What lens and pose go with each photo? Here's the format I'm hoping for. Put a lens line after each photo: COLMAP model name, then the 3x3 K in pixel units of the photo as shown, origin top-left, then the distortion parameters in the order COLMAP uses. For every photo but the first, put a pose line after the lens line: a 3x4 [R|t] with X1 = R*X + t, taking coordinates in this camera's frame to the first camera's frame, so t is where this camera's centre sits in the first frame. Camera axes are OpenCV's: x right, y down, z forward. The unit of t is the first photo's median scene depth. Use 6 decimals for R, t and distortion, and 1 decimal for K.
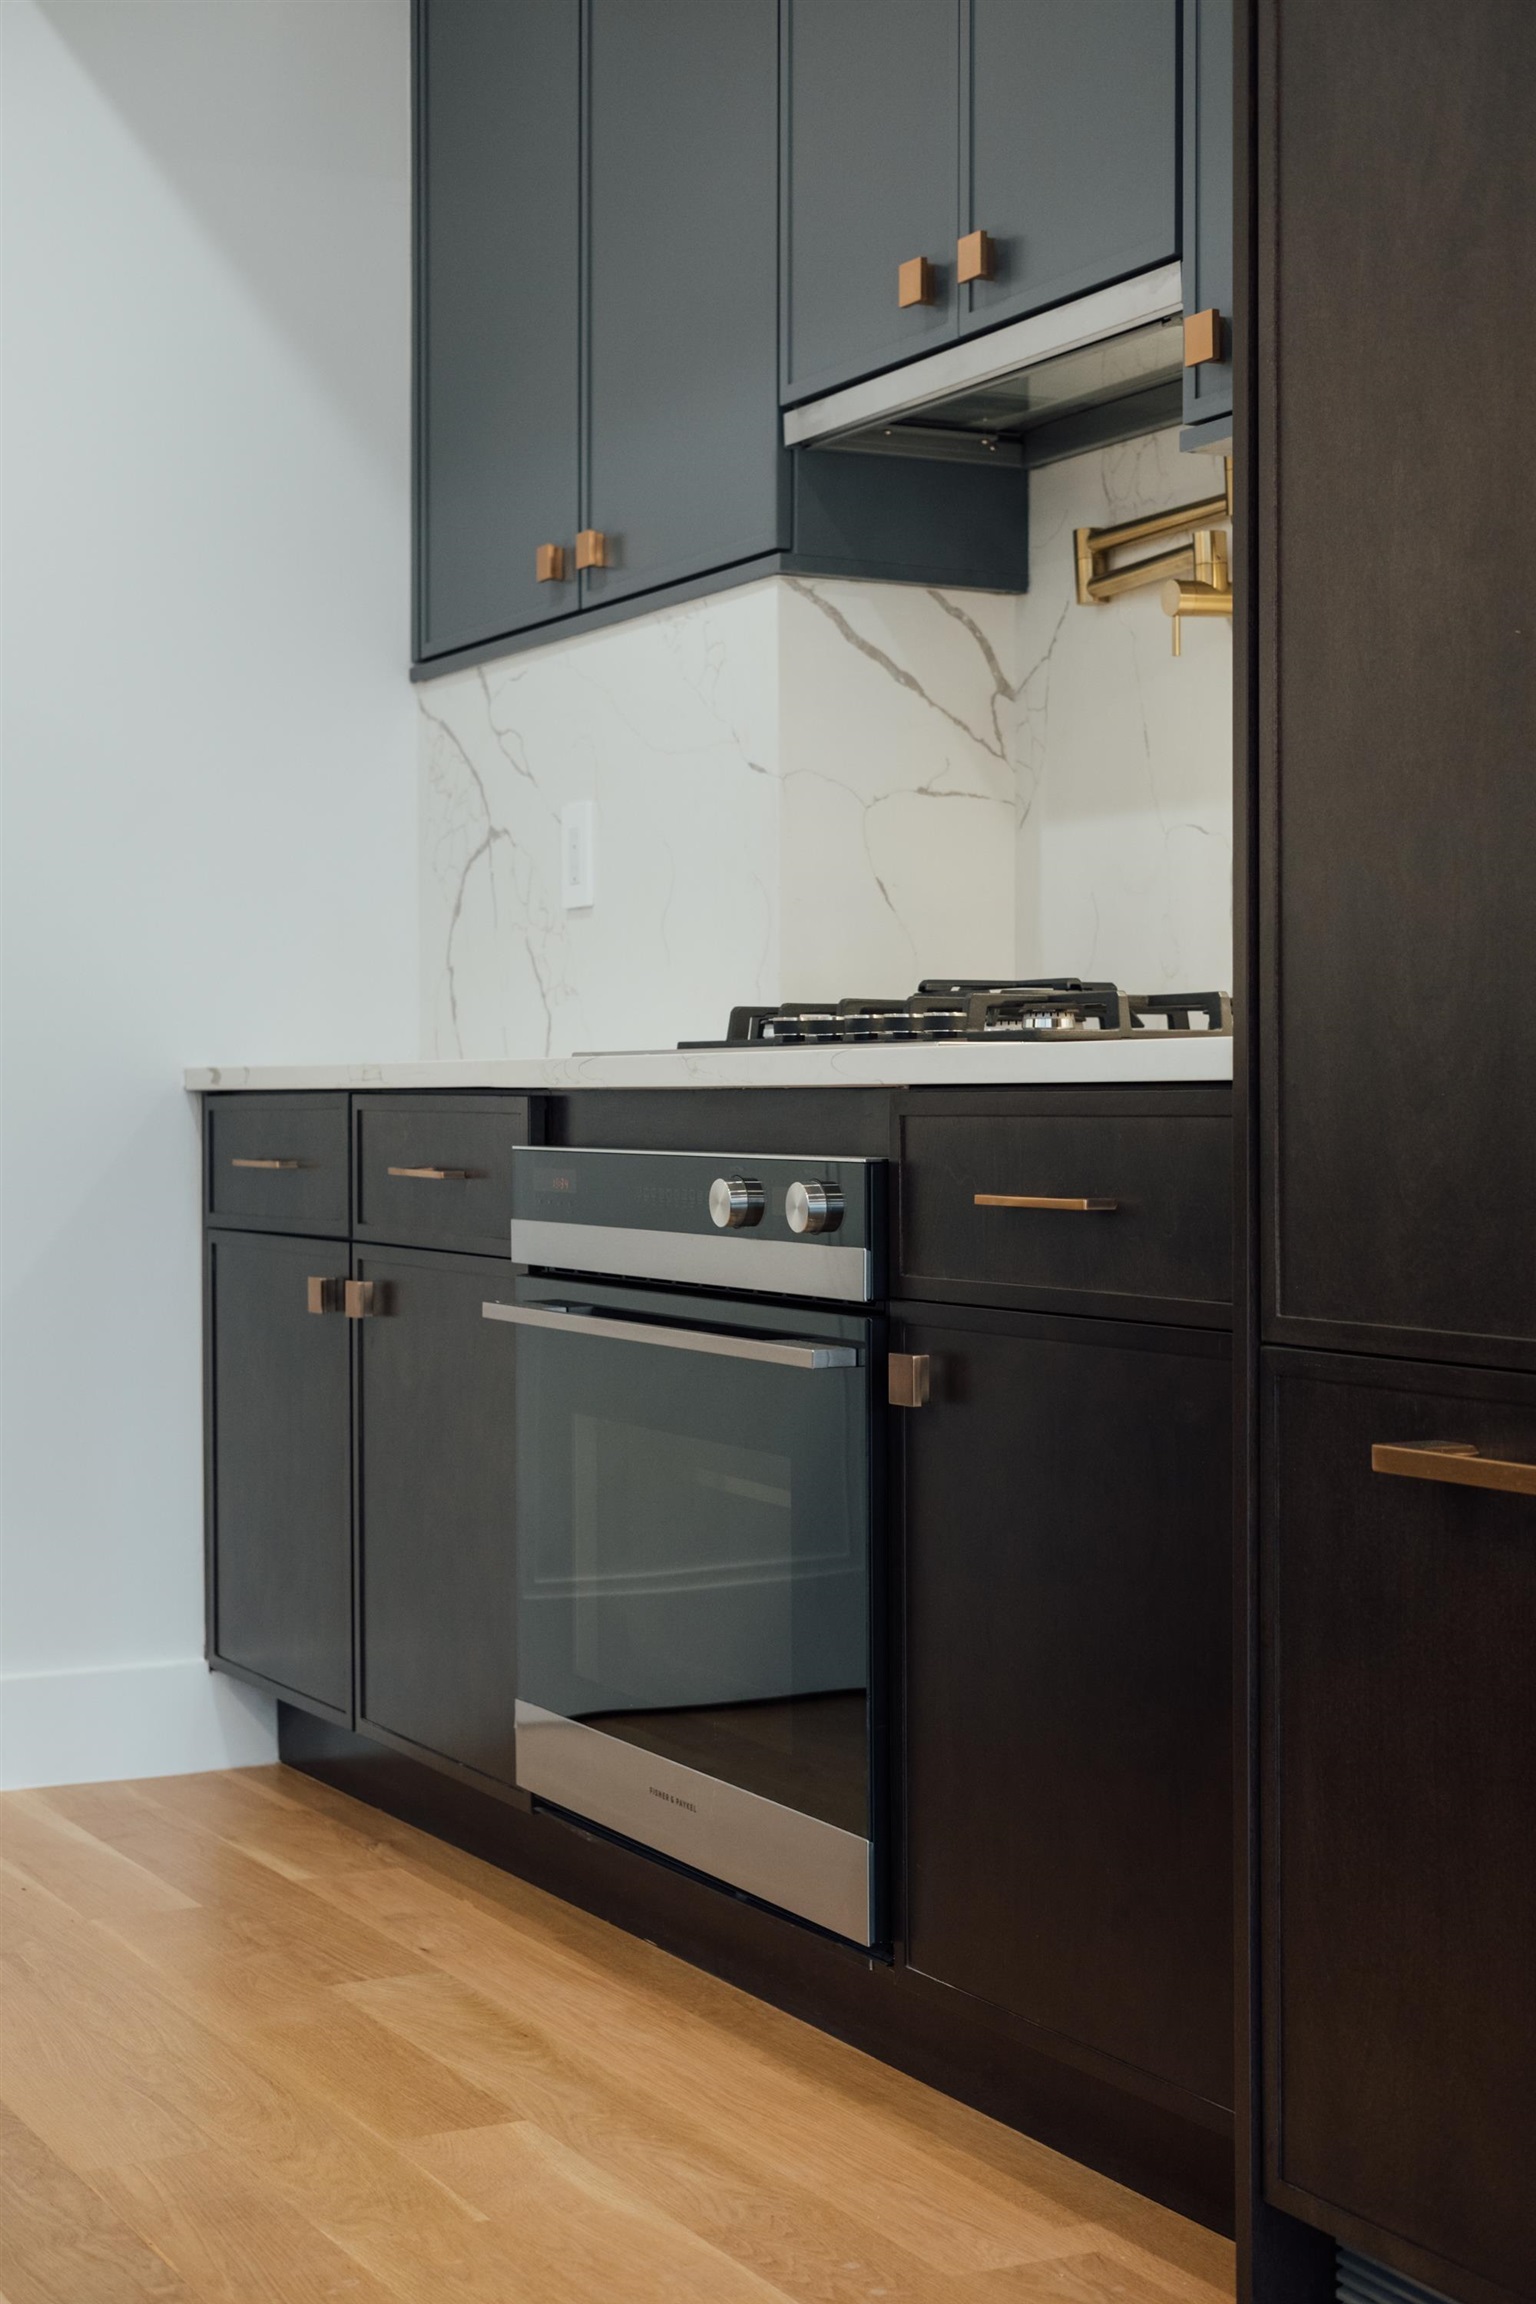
lens RADIAL K [[3653.7, 0, 773.3], [0, 3653.7, 1151.9], [0, 0, 1]] dist [-0.033709, 0.000000]
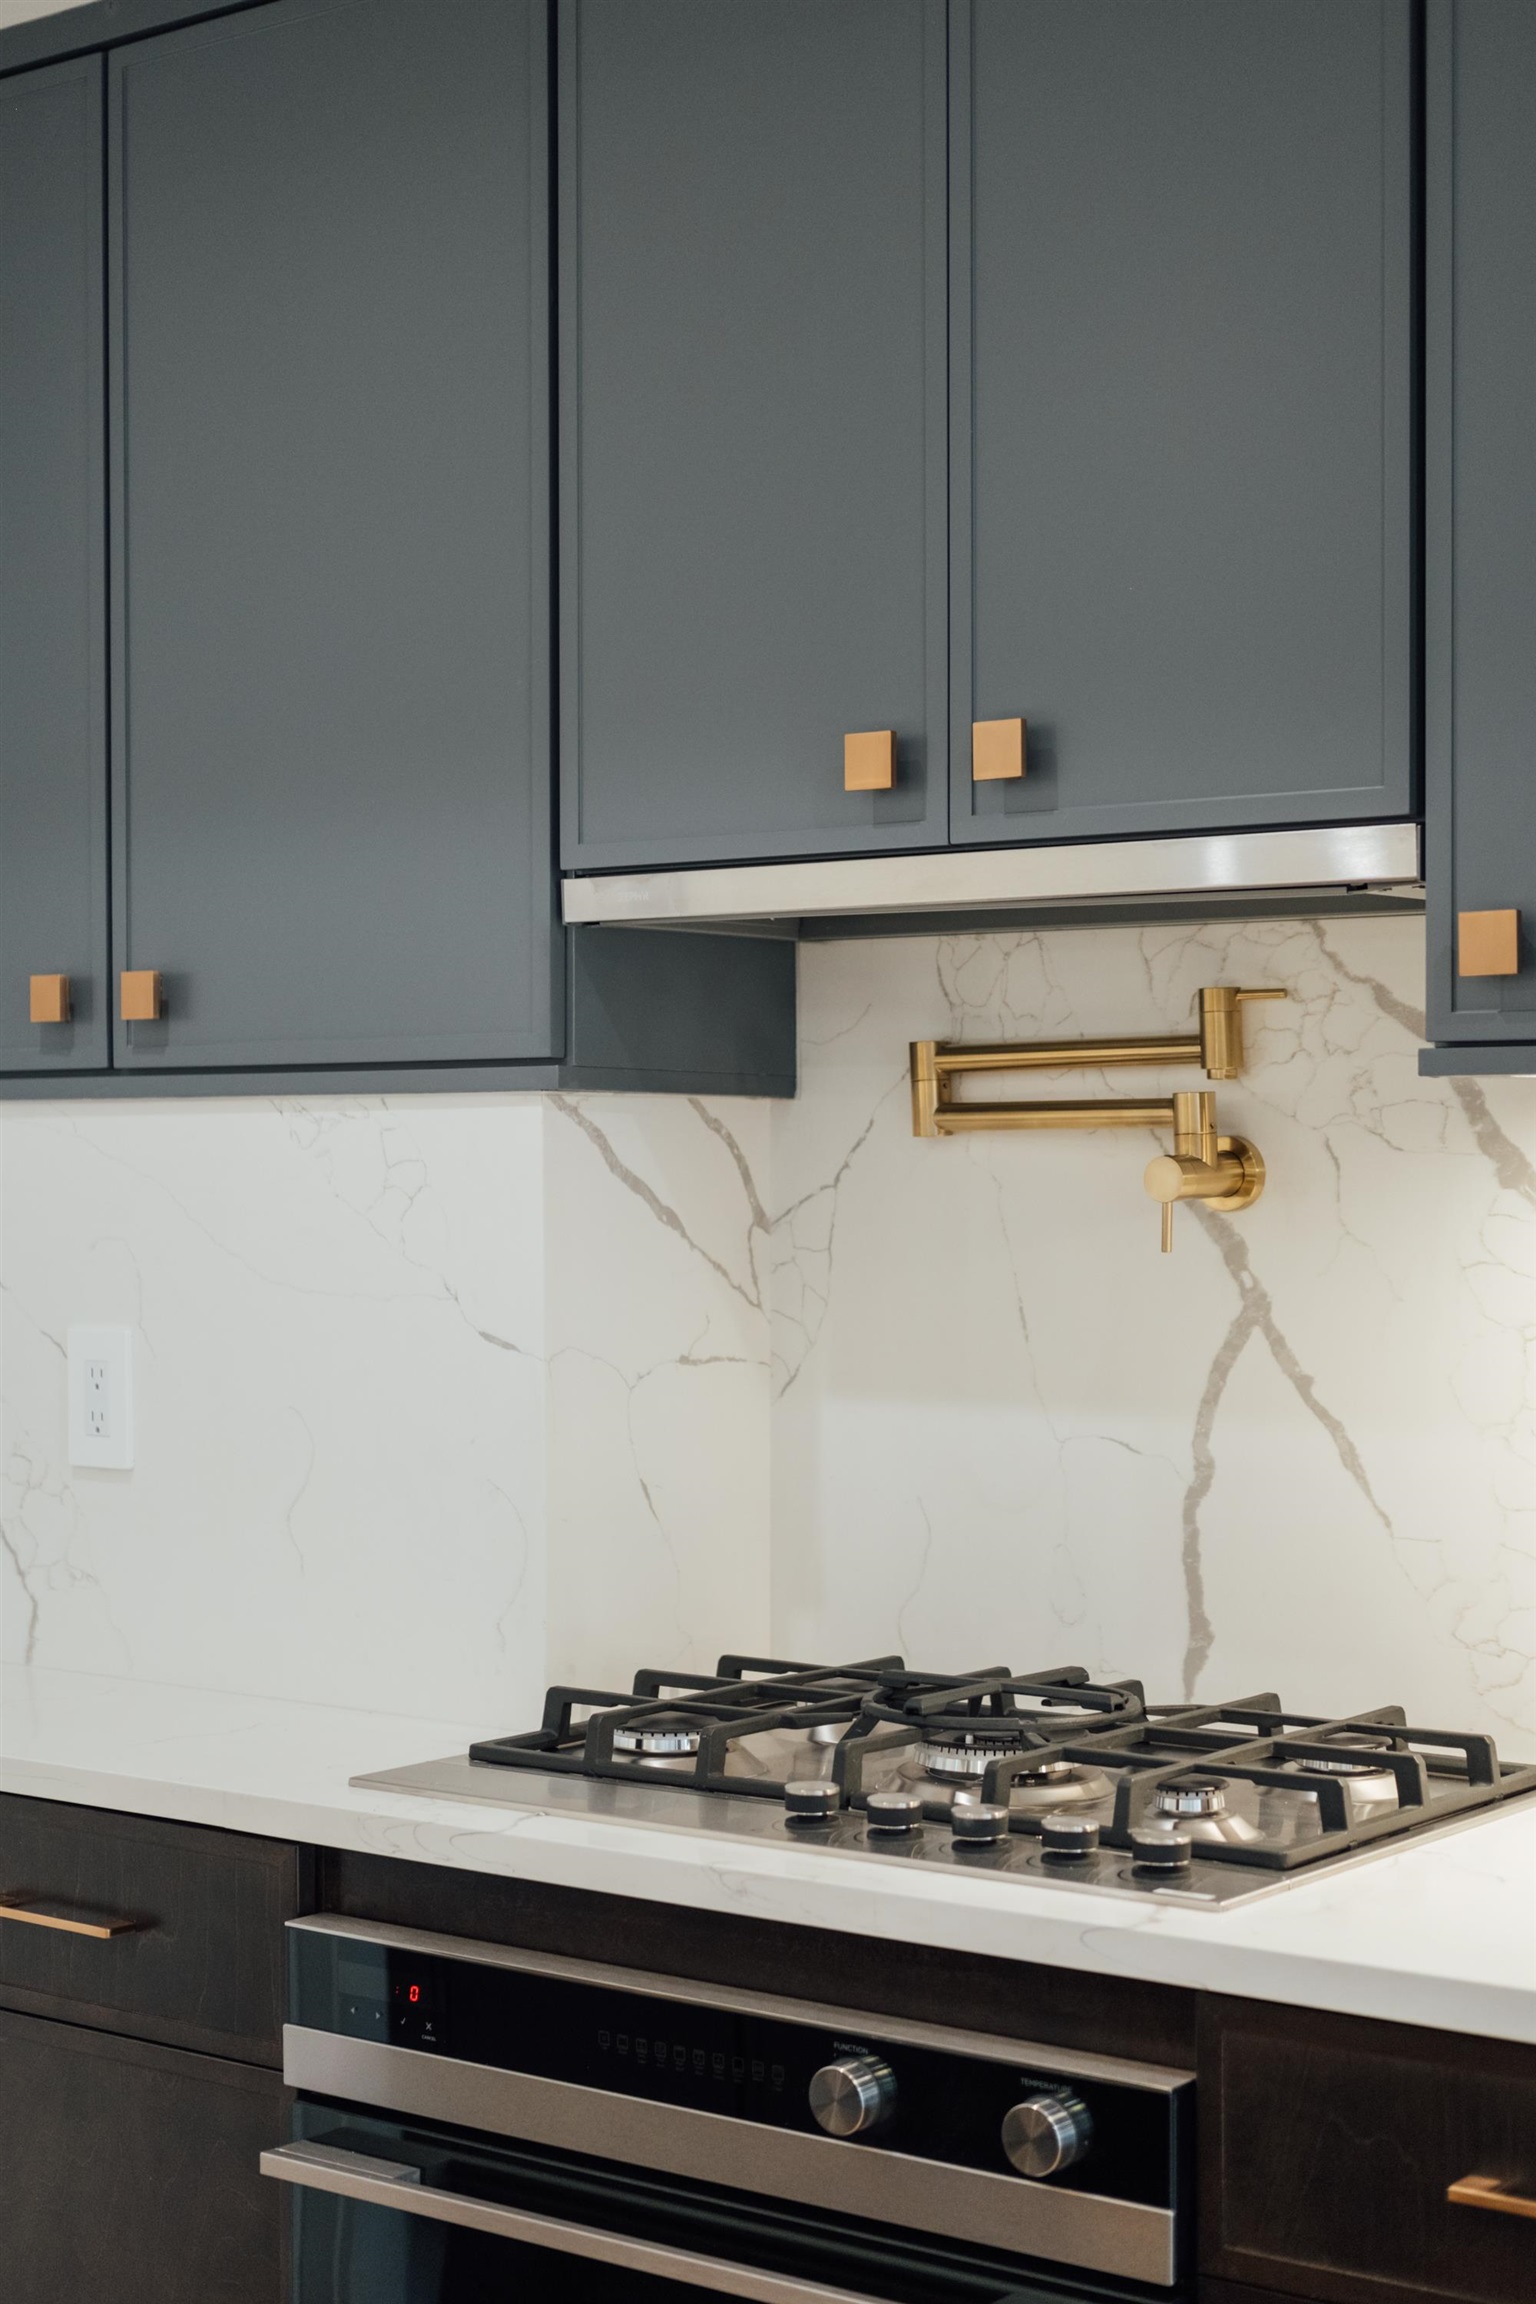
lens RADIAL K [[3653.7, 0, 766.4], [0, 3653.7, 1147.6], [0, 0, 1]] dist [-0.033709, 0.000000]
pose [[0.901202, -0.002202, 0.433395, -0.278176], [0.004582, 0.999980, -0.004447, -0.140795], [-0.433376, 0.005993, 0.901193, 0.300915]]
